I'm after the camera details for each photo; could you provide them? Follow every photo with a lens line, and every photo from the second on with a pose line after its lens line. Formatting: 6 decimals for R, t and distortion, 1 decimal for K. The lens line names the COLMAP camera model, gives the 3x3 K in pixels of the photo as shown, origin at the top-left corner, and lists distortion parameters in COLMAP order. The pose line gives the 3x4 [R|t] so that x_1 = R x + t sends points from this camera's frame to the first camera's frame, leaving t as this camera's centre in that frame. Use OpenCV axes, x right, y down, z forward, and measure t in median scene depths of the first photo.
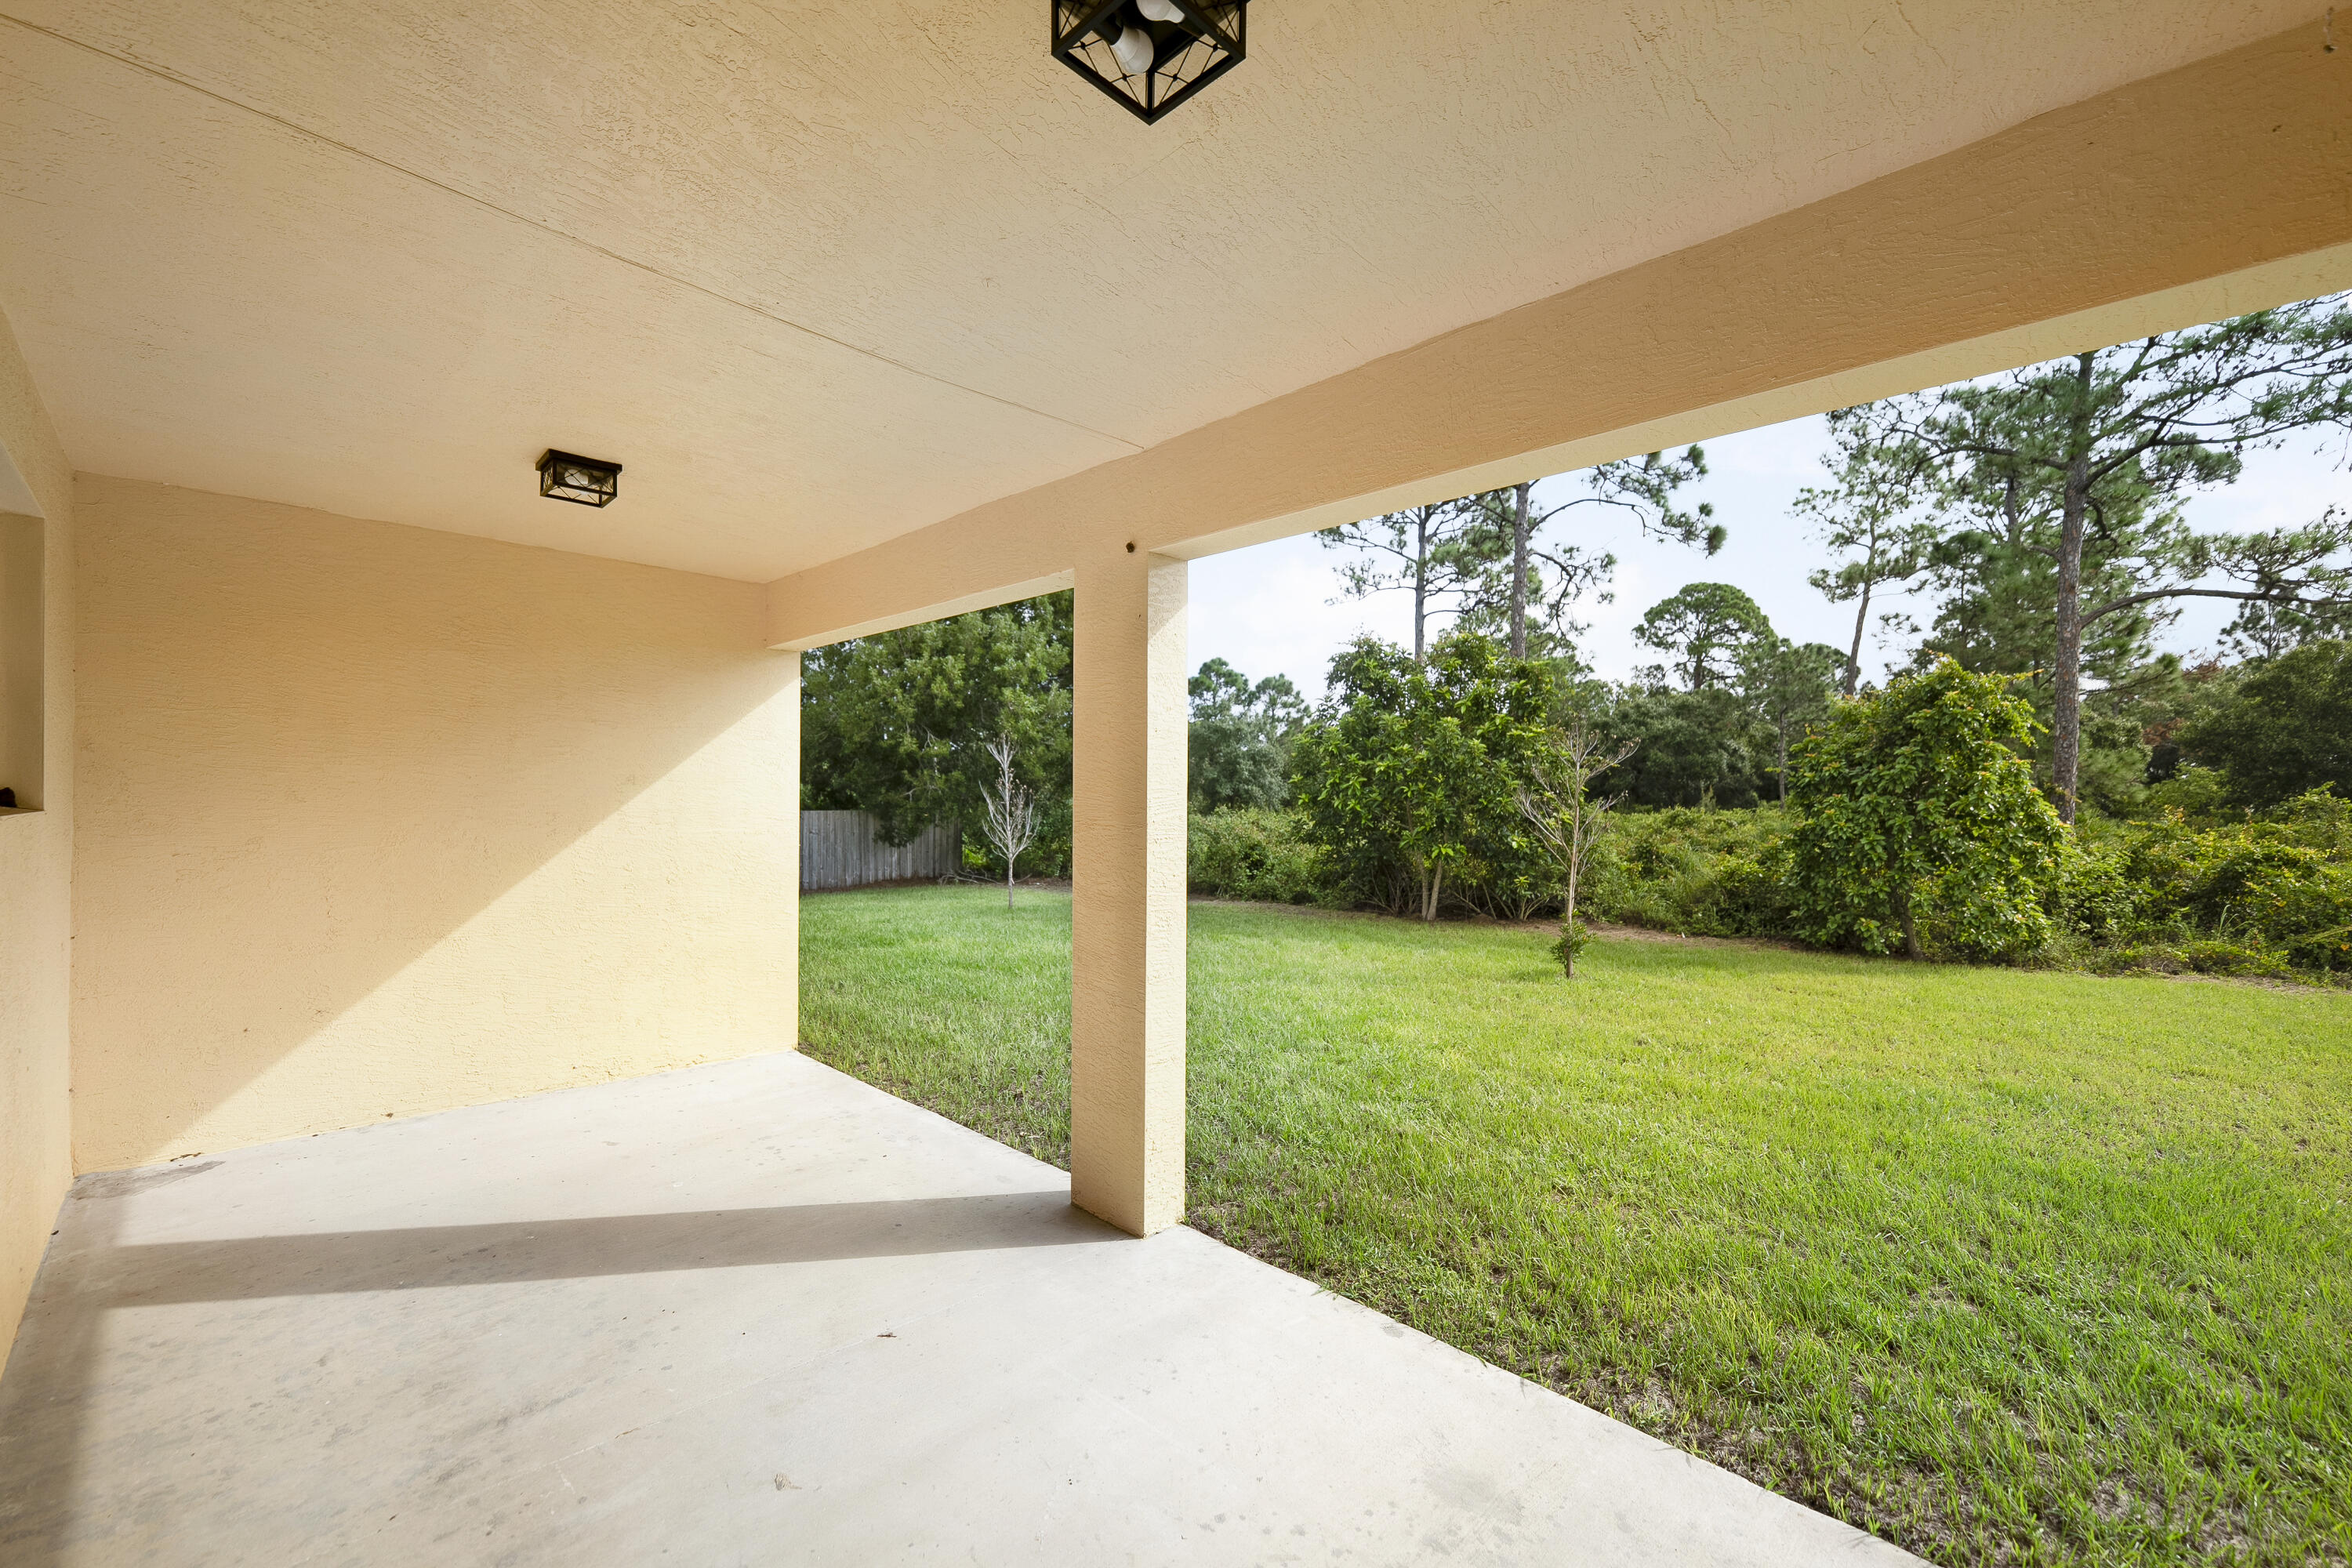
lens RADIAL K [[934.6, 0, 1150.5], [0, 934.6, 789.4], [0, 0, 1]] dist [0.000632, -0.000185]
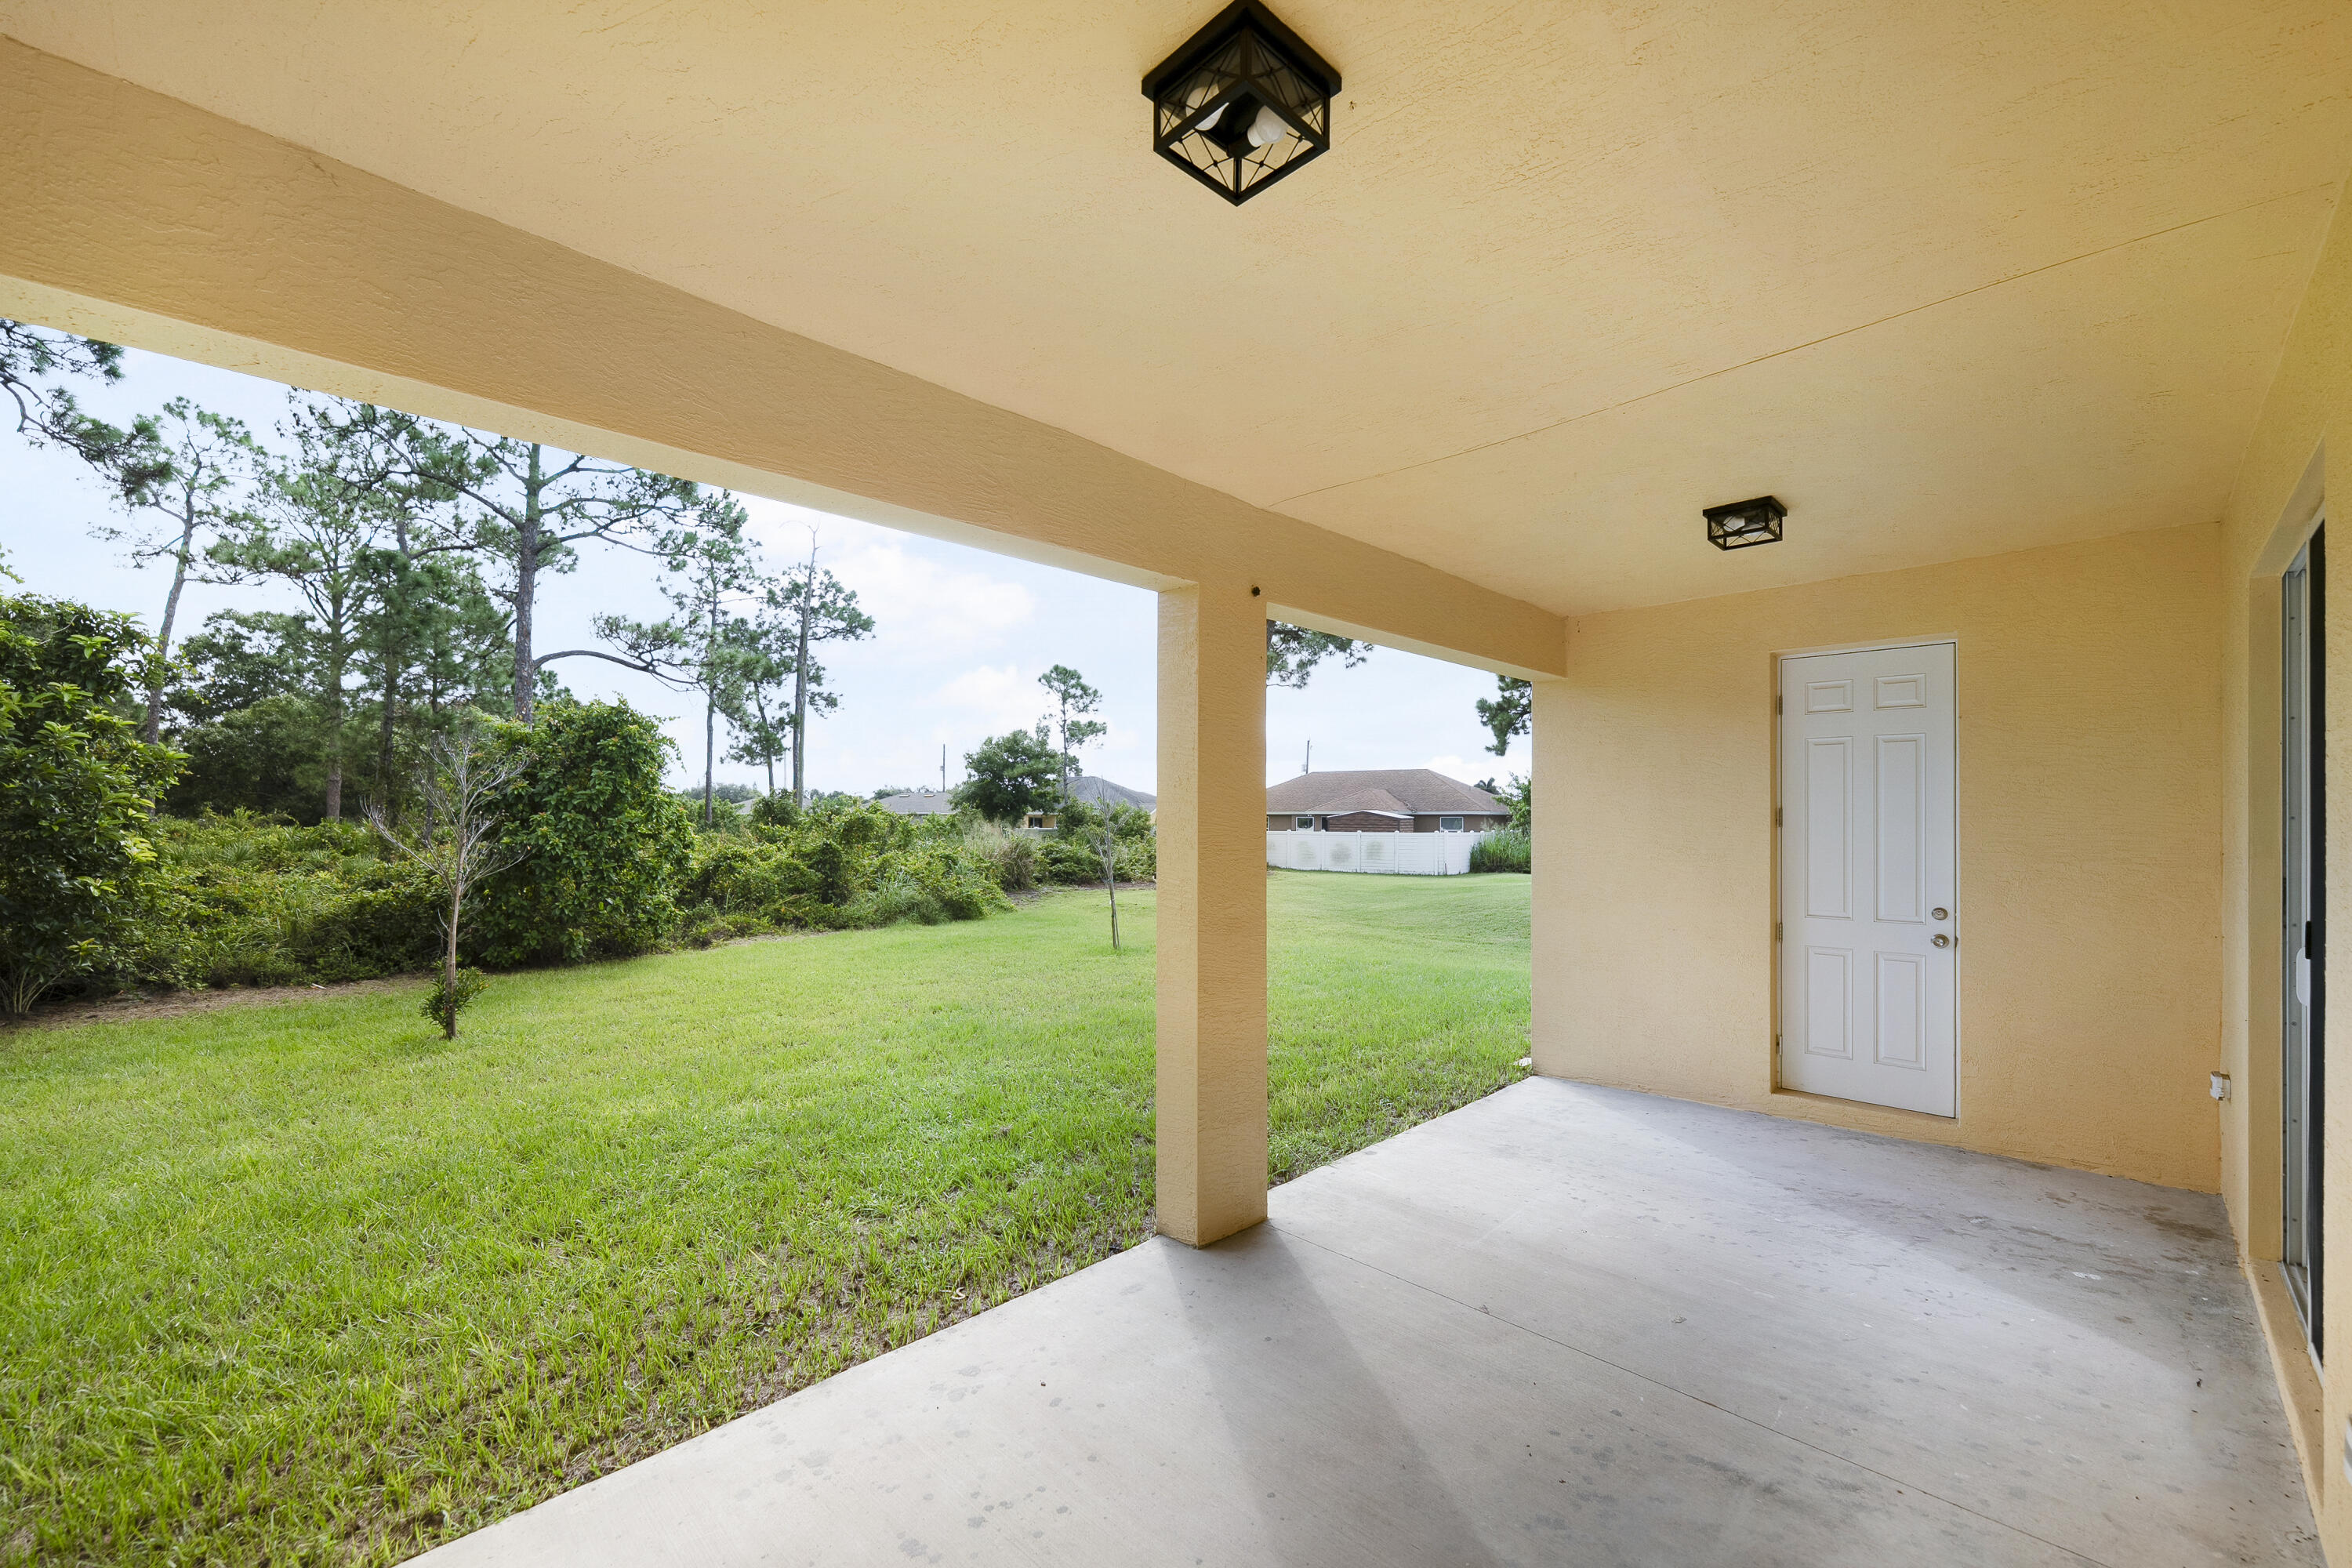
lens RADIAL K [[954.0, 0, 1175.4], [0, 954.0, 811.4], [0, 0, 1]] dist [-0.001121, -0.000135]
pose [[-0.002573, 0.001234, 0.999996, -0.314579], [-0.009033, 0.999958, -0.001257, -0.000783], [-0.999956, -0.009036, -0.002561, 0.305426]]
